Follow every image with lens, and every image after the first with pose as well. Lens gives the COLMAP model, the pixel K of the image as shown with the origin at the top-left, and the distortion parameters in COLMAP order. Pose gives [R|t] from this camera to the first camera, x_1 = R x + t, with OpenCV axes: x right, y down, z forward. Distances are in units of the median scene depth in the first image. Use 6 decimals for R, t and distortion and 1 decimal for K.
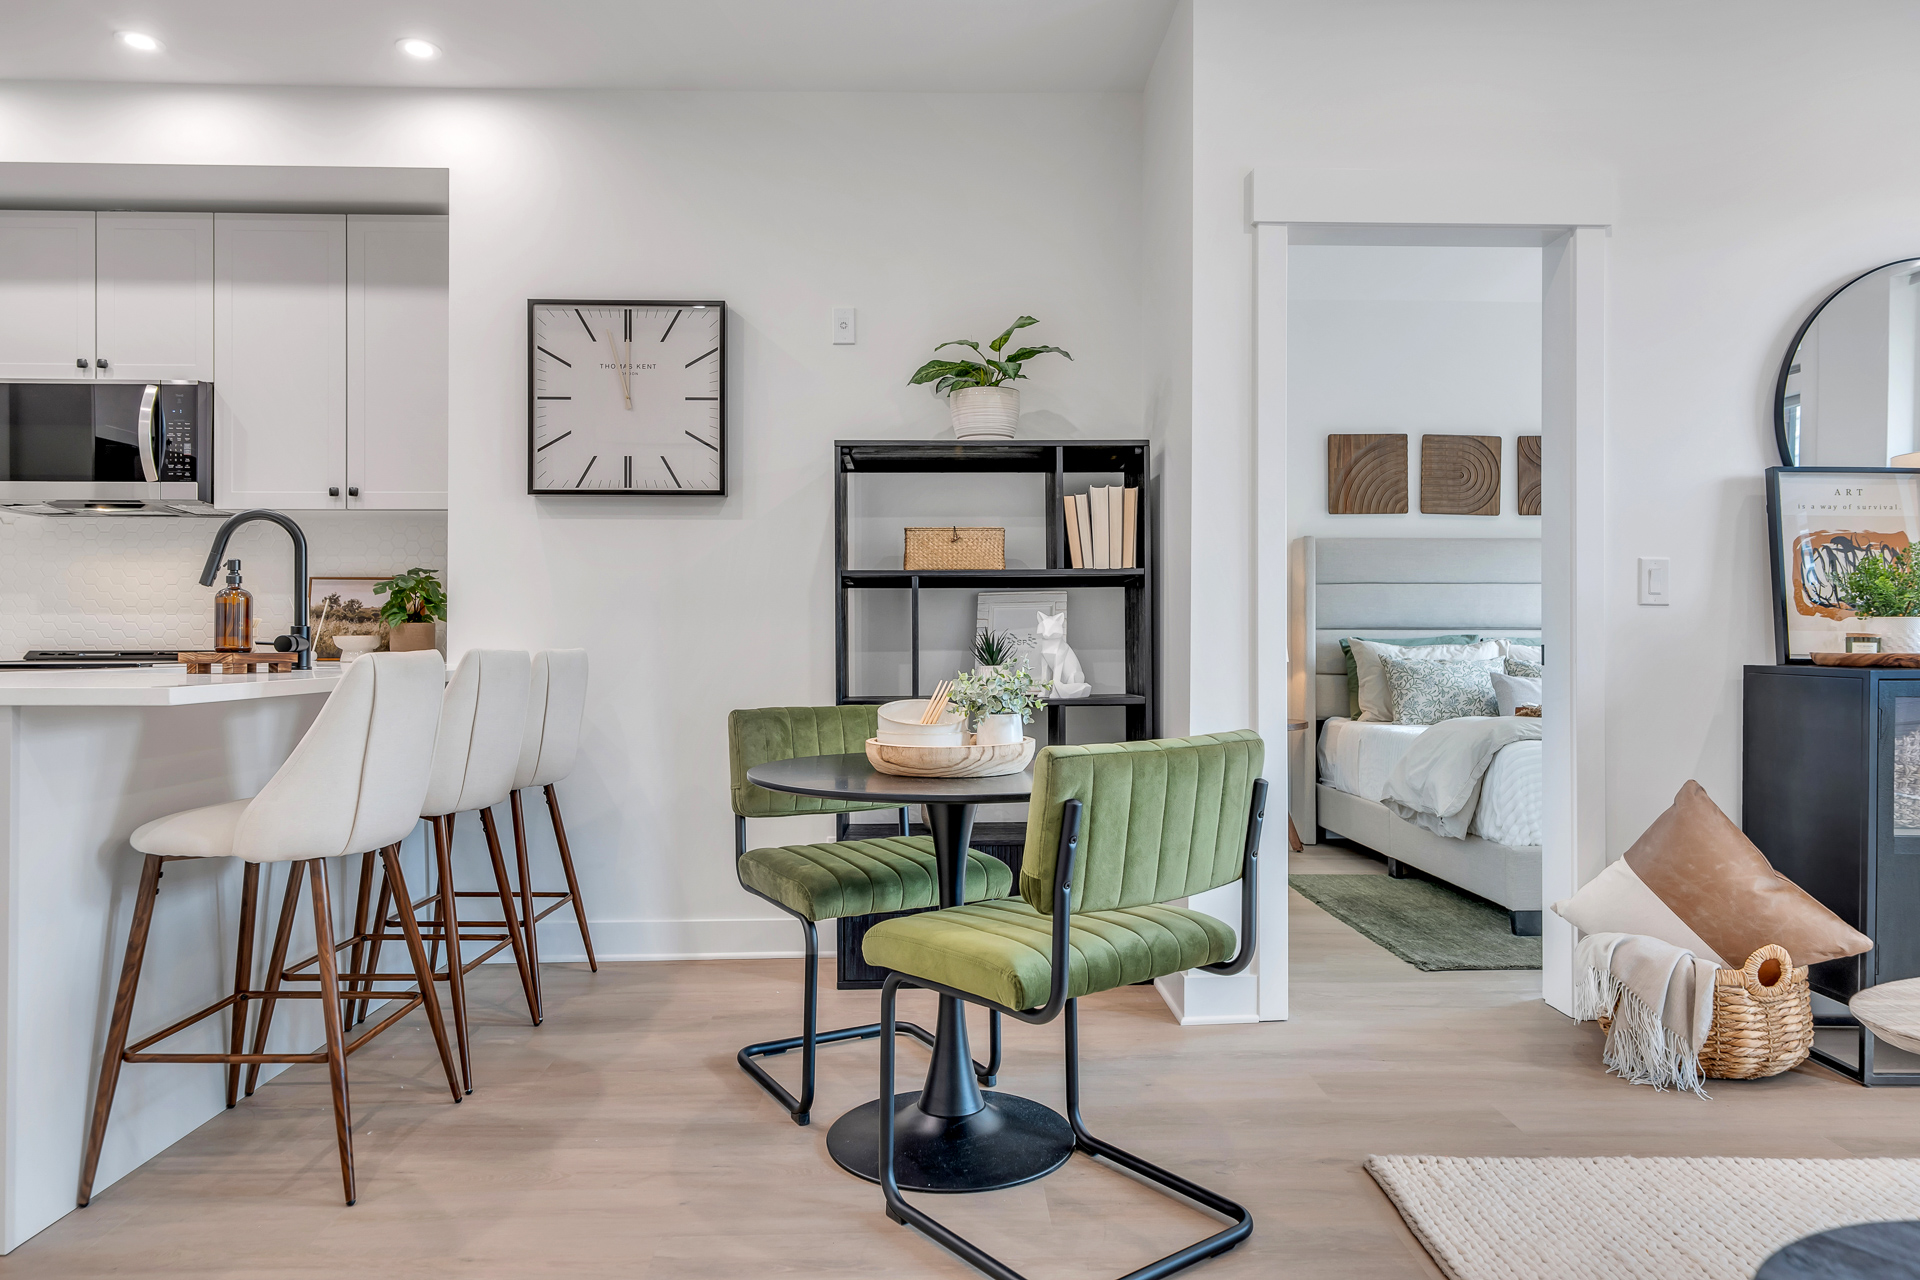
lens RADIAL K [[1237.2, 0, 963.9], [0, 1237.2, 631.2], [0, 0, 1]] dist [0.014931, -0.003887]
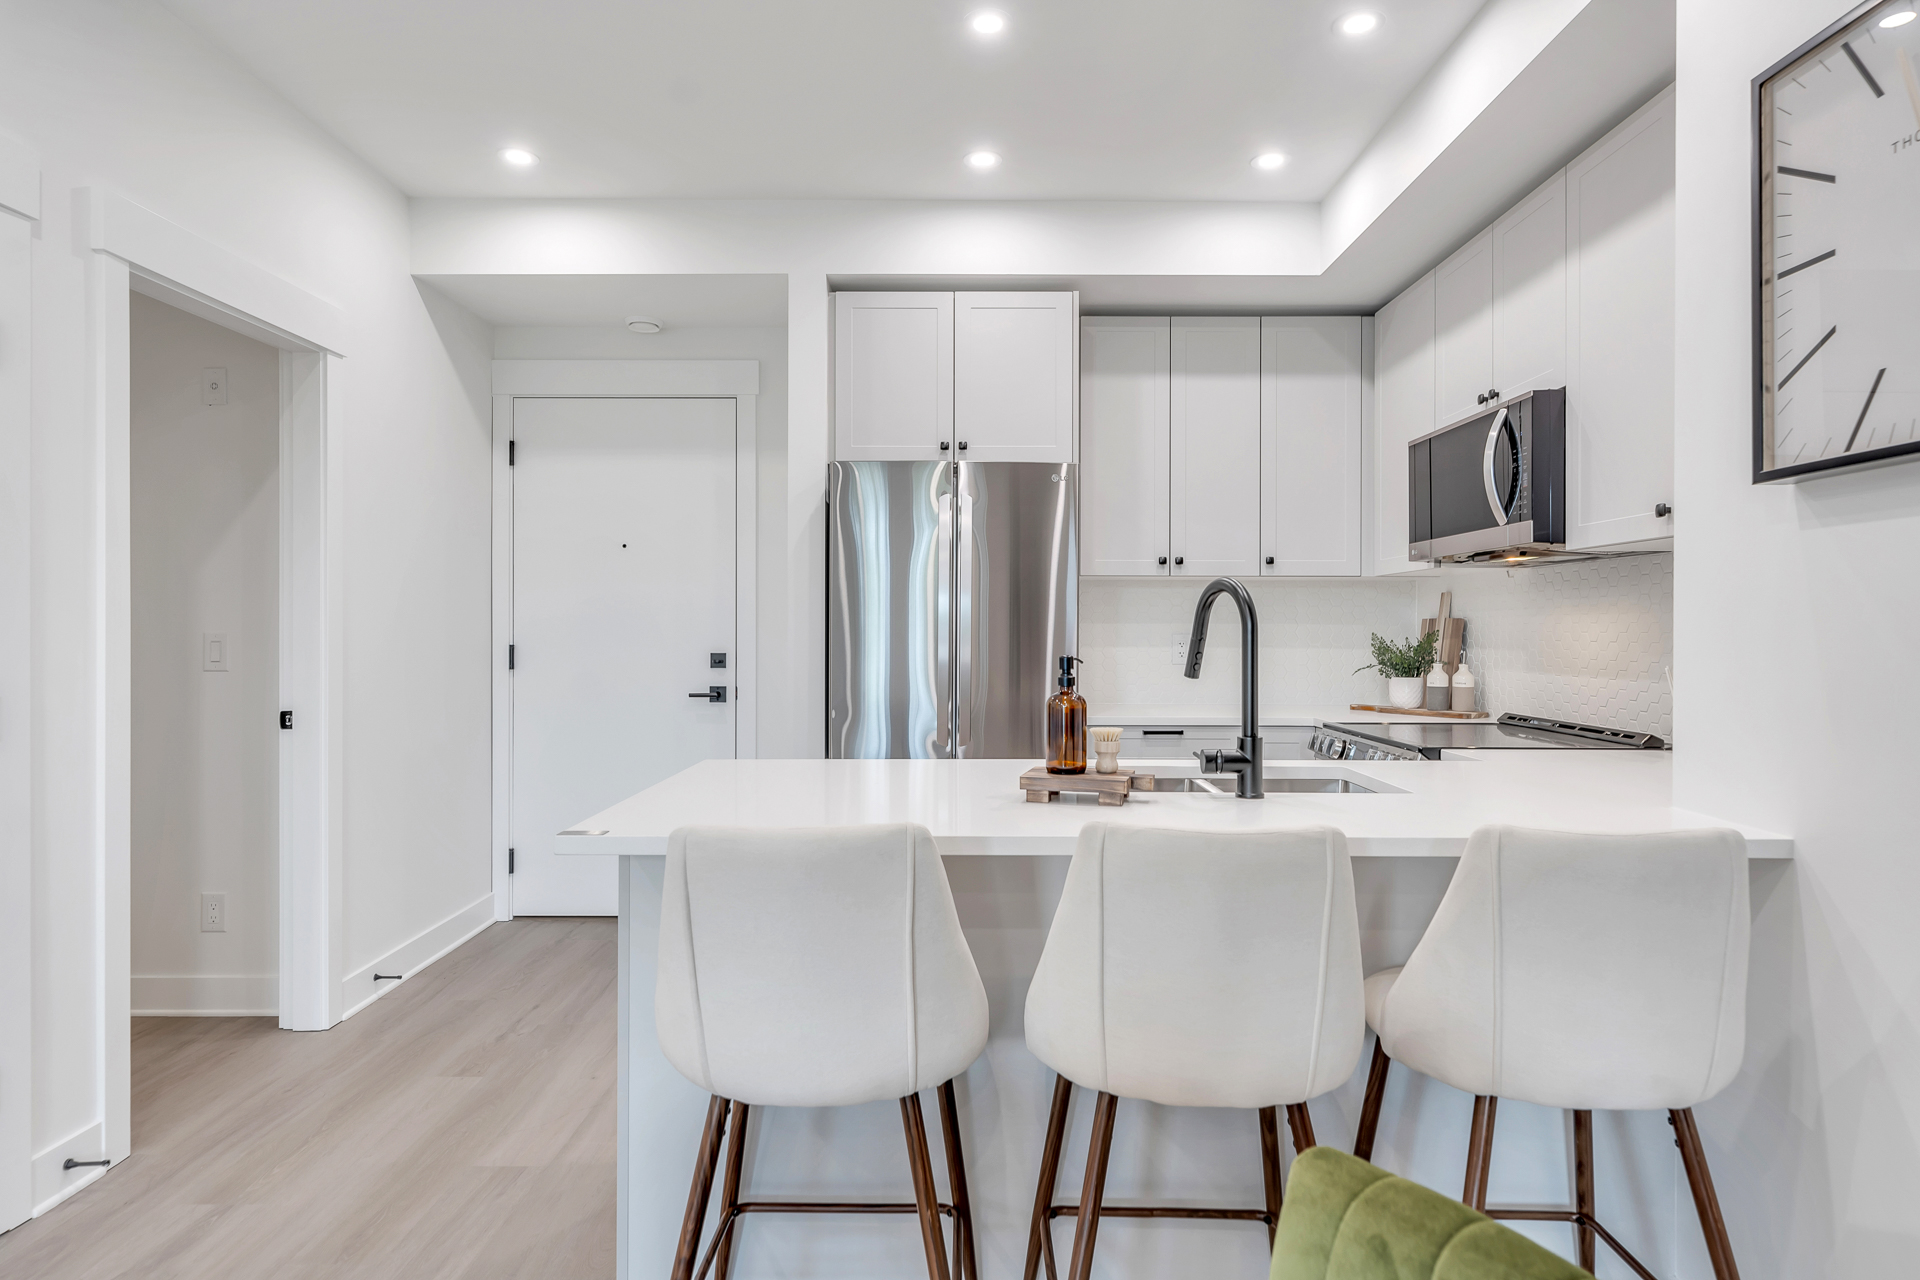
lens RADIAL K [[1065.1, 0, 950.9], [0, 1065.1, 630.0], [0, 0, 1]] dist [0.003069, 0.000112]
pose [[-0.025172, -0.003118, -0.999678, 0.070942], [0.004572, 0.999984, -0.003234, -0.052082], [0.999673, -0.004652, -0.025158, 0.681667]]
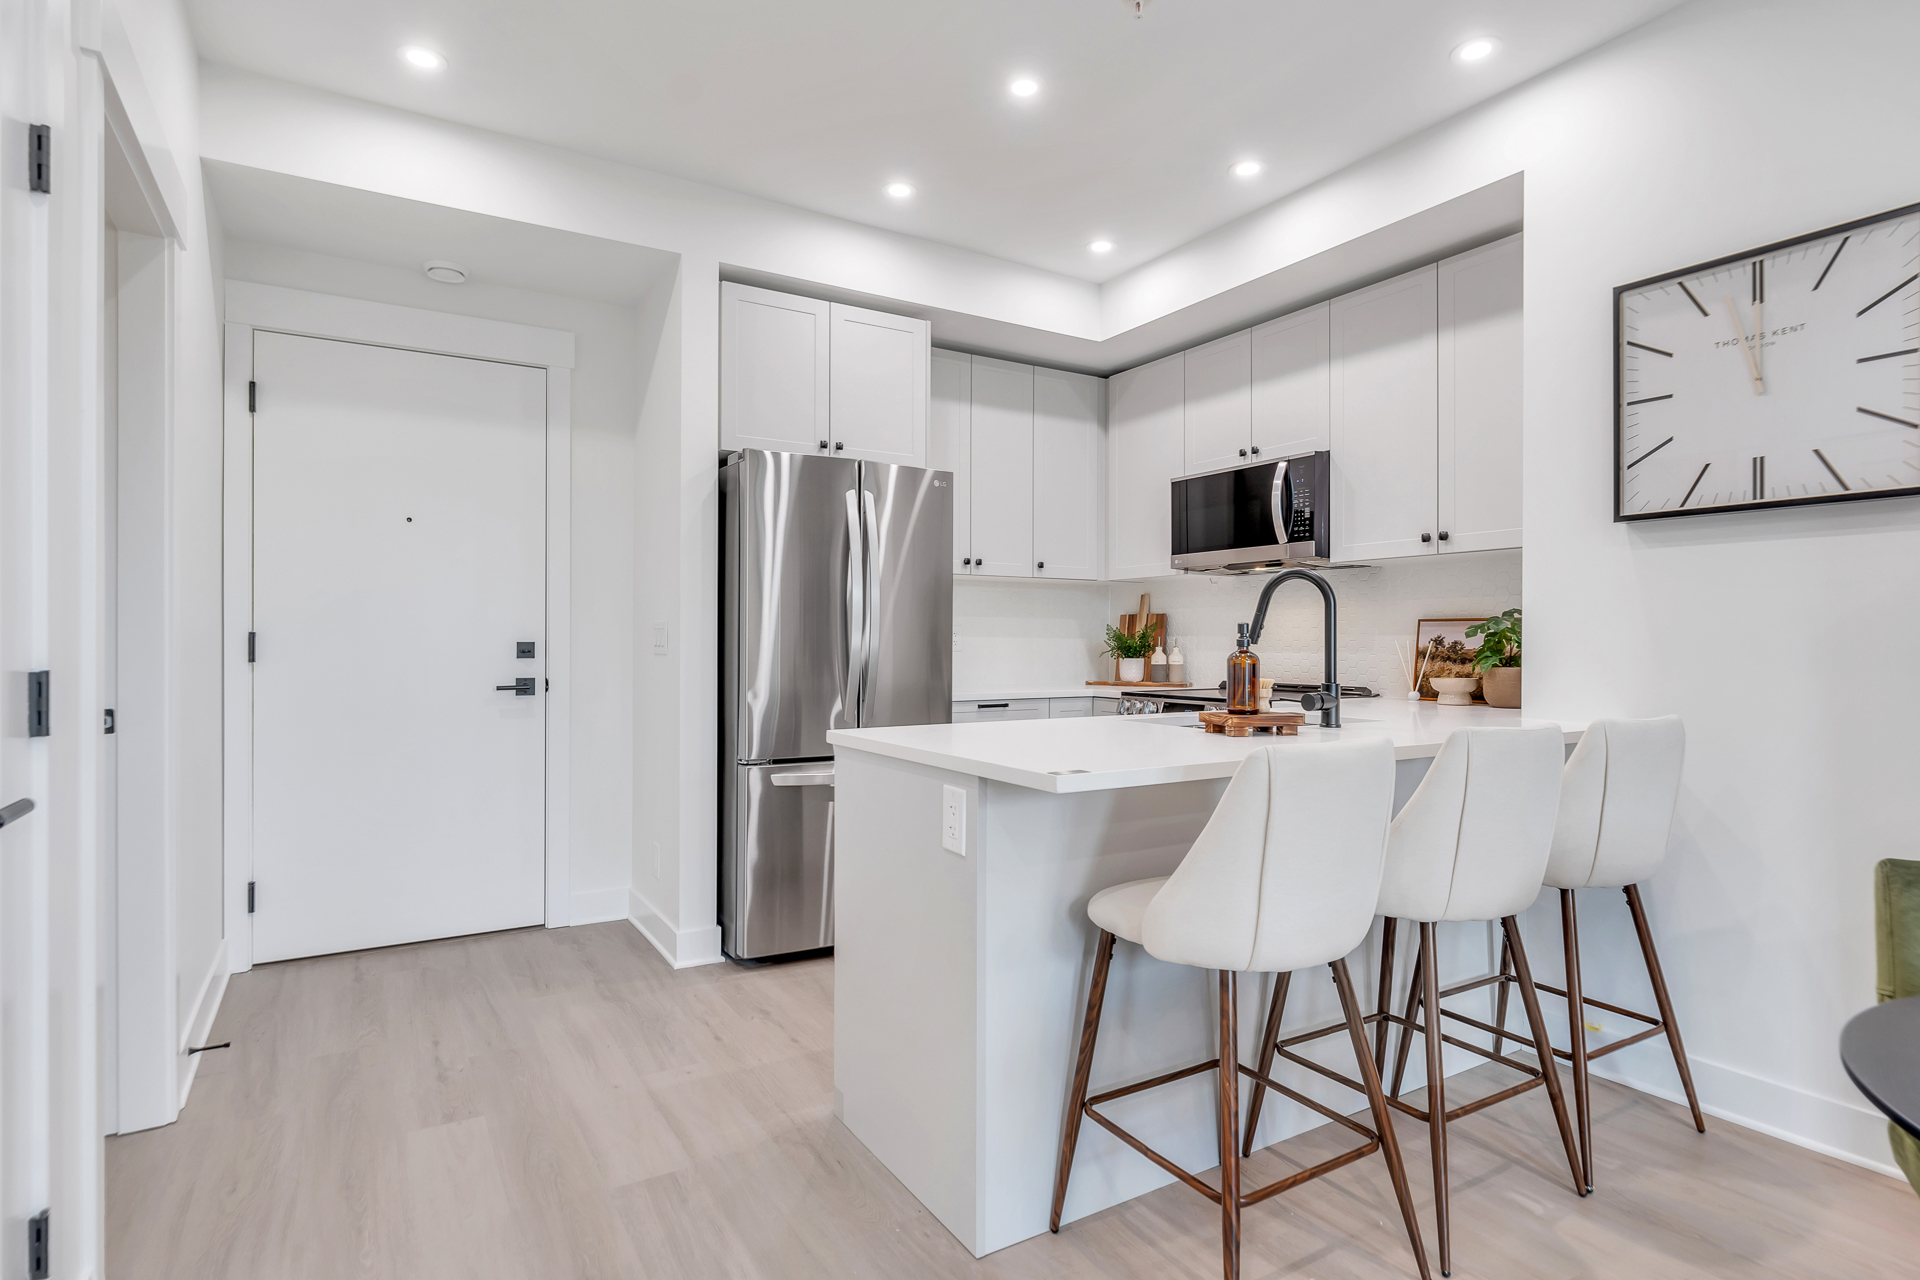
lens RADIAL K [[992.0, 0, 960.0], [0, 992.0, 640.0], [0, 0, 1]] dist [0.000371, -0.000778]
pose [[0.505192, -0.001612, -0.863005, 0.001759], [0.004500, 0.999990, 0.000767, -0.032896], [0.862995, -0.004271, 0.505194, 0.276897]]
